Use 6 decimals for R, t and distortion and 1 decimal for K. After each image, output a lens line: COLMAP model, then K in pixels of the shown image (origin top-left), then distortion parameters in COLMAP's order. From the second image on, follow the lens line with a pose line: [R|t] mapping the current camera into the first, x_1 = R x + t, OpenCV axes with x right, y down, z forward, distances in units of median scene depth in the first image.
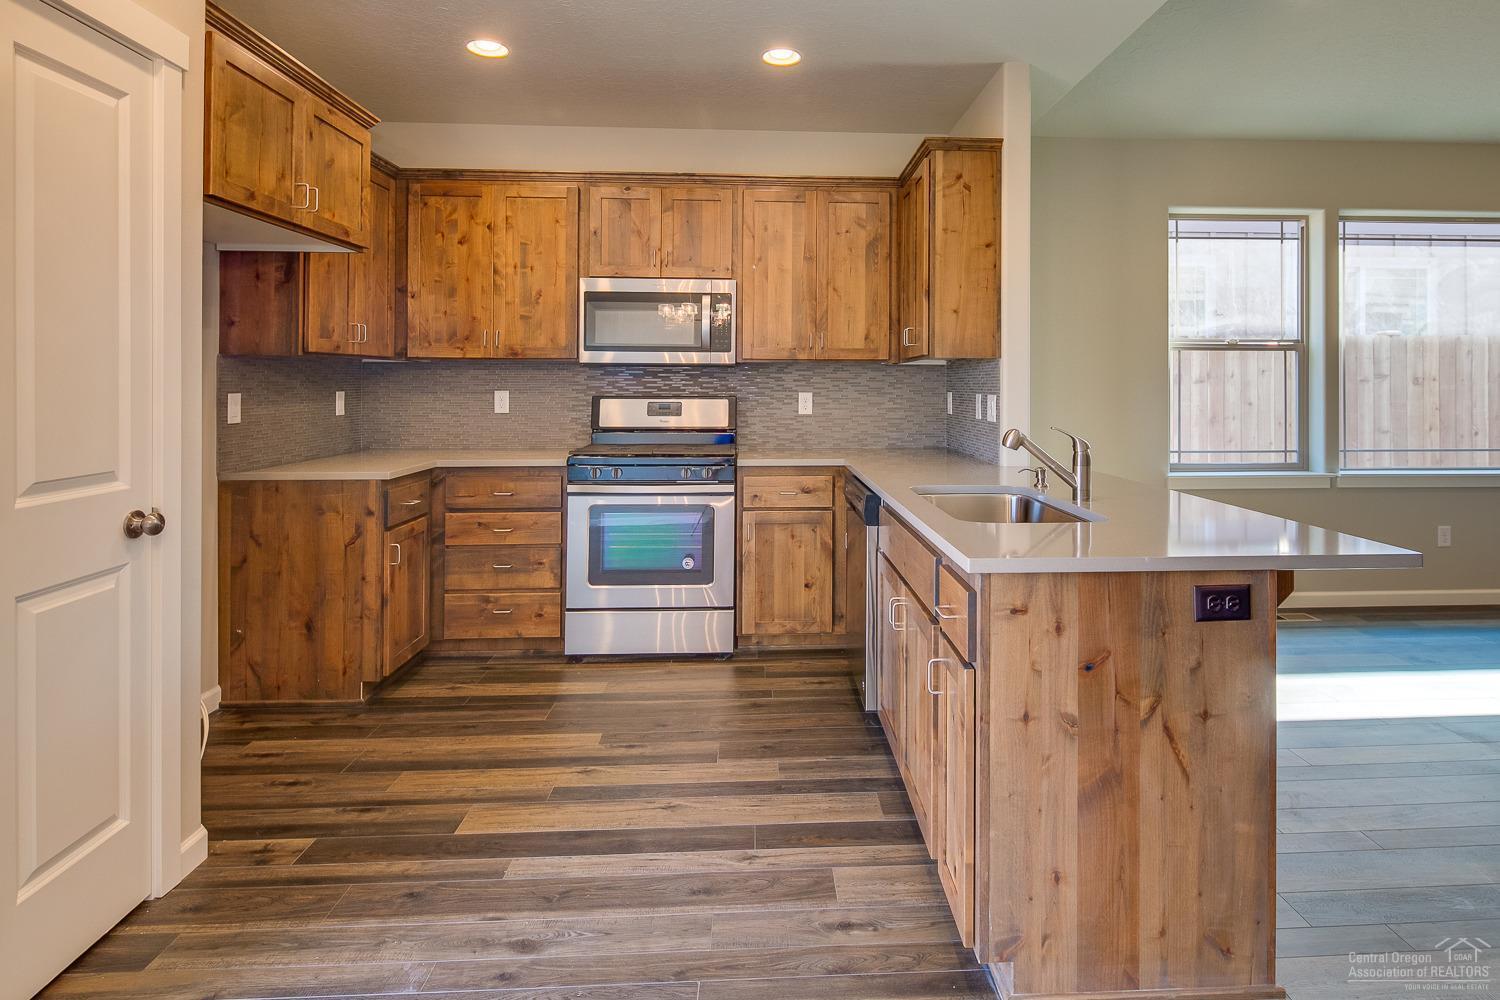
lens RADIAL K [[800.1, 0, 797.5], [0, 800.1, 381.3], [0, 0, 1]] dist [0.001733, 0.000137]
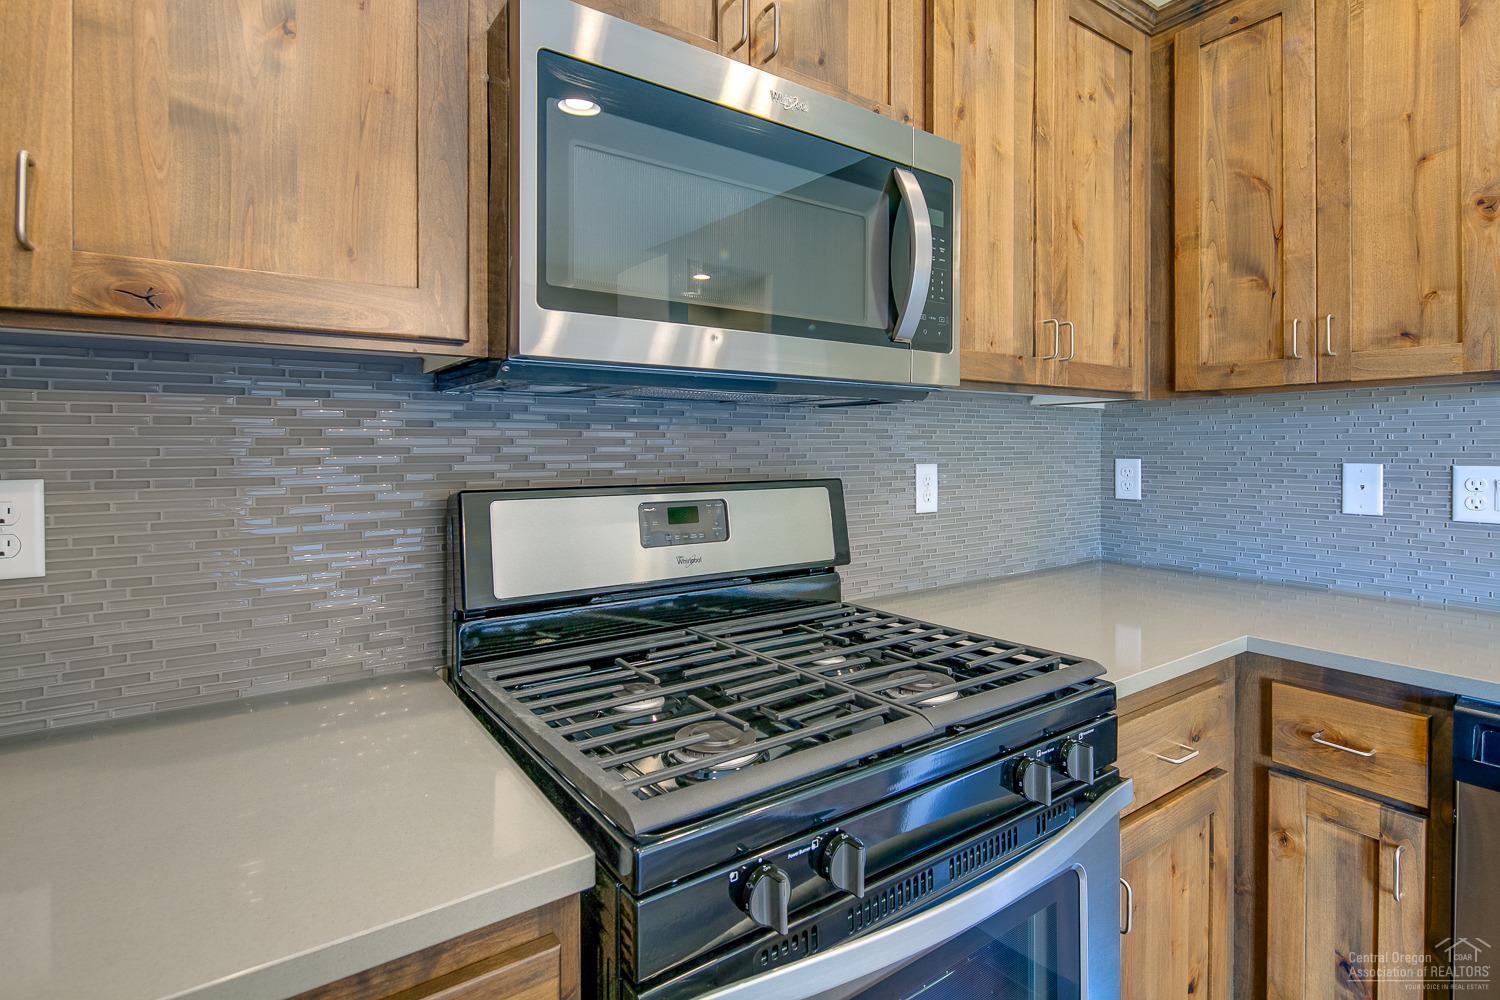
lens RADIAL K [[748.7, 0, 745.4], [0, 748.7, 450.8], [0, 0, 1]] dist [0.012568, -0.000286]
pose [[0.848380, -0.007445, 0.529335, -0.311236], [0.002403, 0.999945, 0.010213, 0.002247], [-0.529382, -0.007392, 0.848352, 0.730717]]
